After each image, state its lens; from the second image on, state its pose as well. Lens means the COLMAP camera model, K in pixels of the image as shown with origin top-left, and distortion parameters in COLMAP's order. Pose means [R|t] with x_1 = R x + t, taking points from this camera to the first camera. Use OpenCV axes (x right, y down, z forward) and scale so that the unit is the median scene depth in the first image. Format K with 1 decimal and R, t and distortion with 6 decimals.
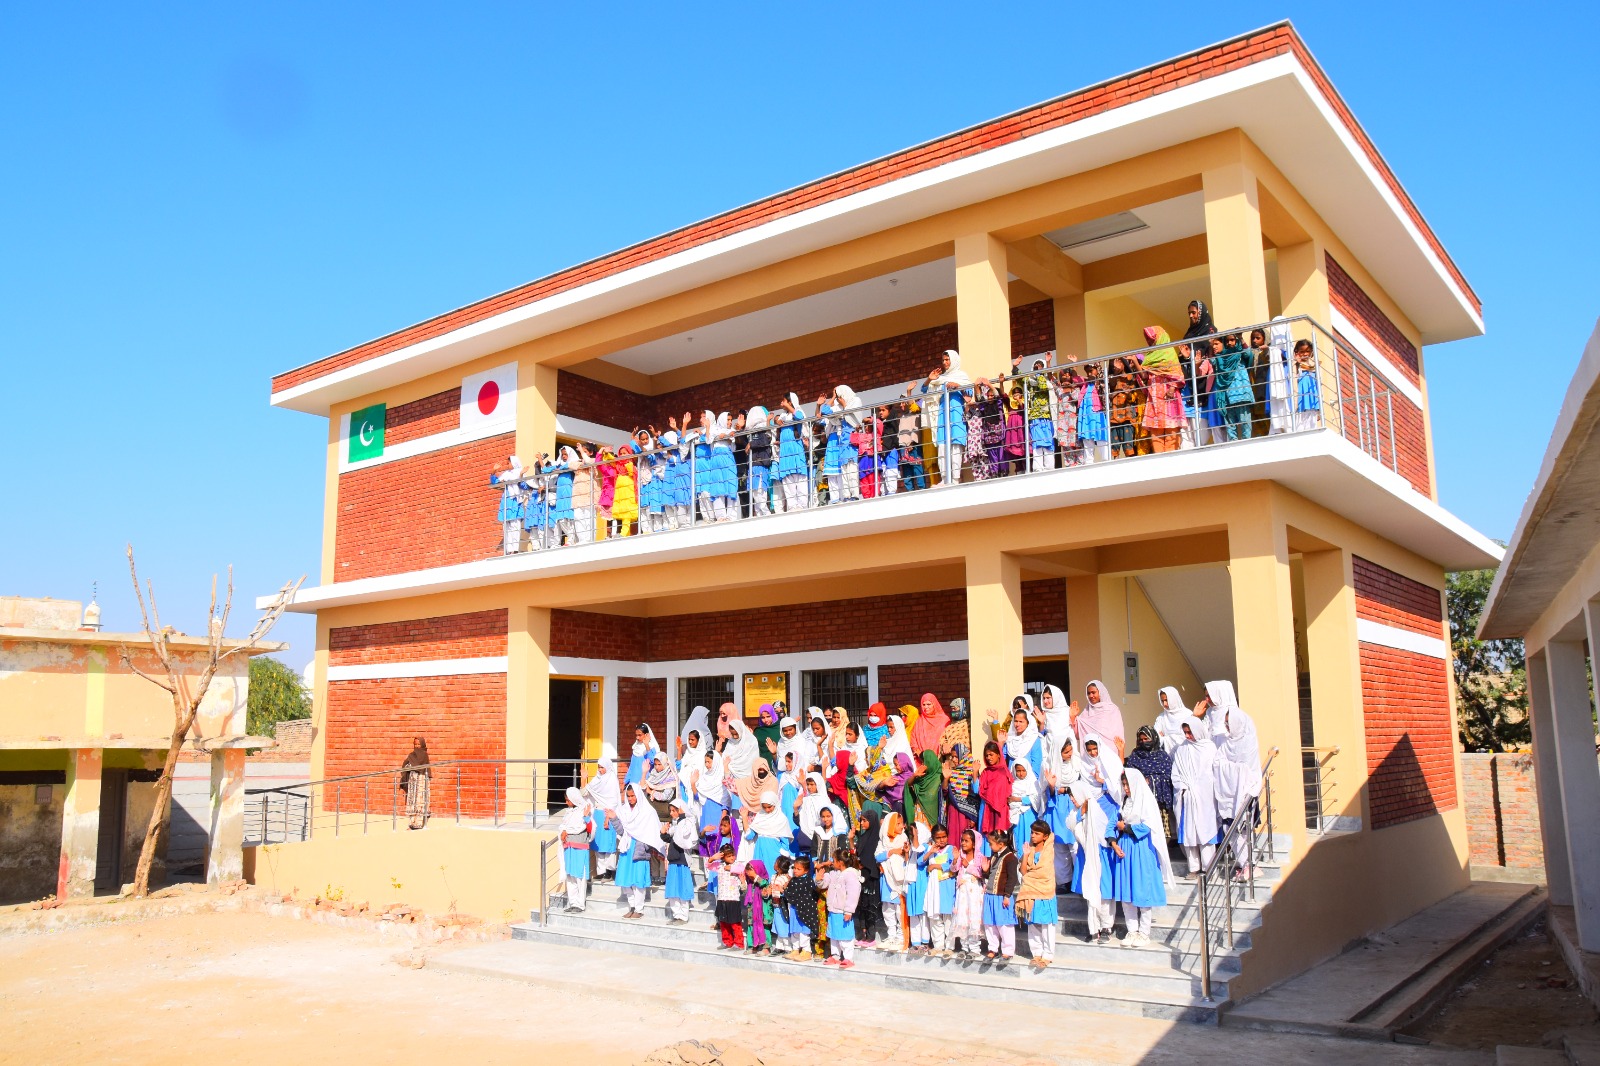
lens RADIAL K [[1255.3, 0, 798.6], [0, 1255.3, 535.3], [0, 0, 1]] dist [-0.069171, -0.025978]
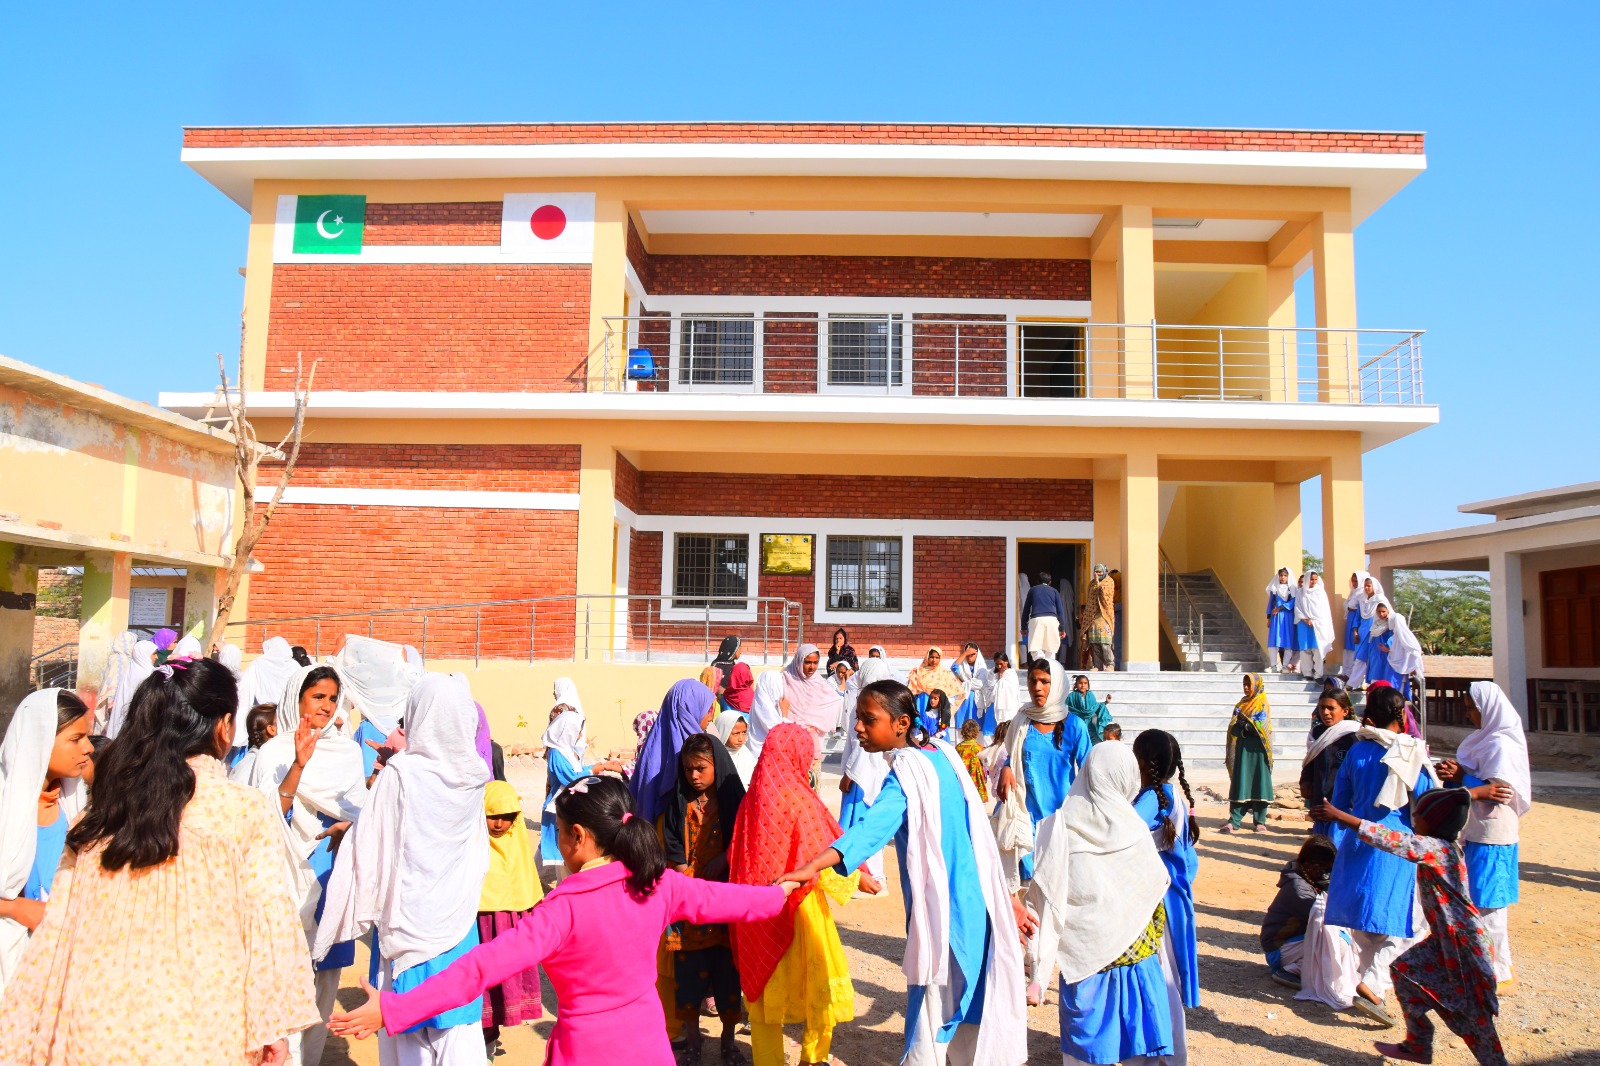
lens RADIAL K [[1255.3, 0, 798.5], [0, 1255.3, 527.8], [0, 0, 1]] dist [-0.069171, -0.025978]
pose [[0.810135, 0.092279, 0.578936, -0.631038], [-0.126366, 0.991807, 0.018742, 0.079697], [-0.572463, -0.088342, 0.815158, 0.099842]]
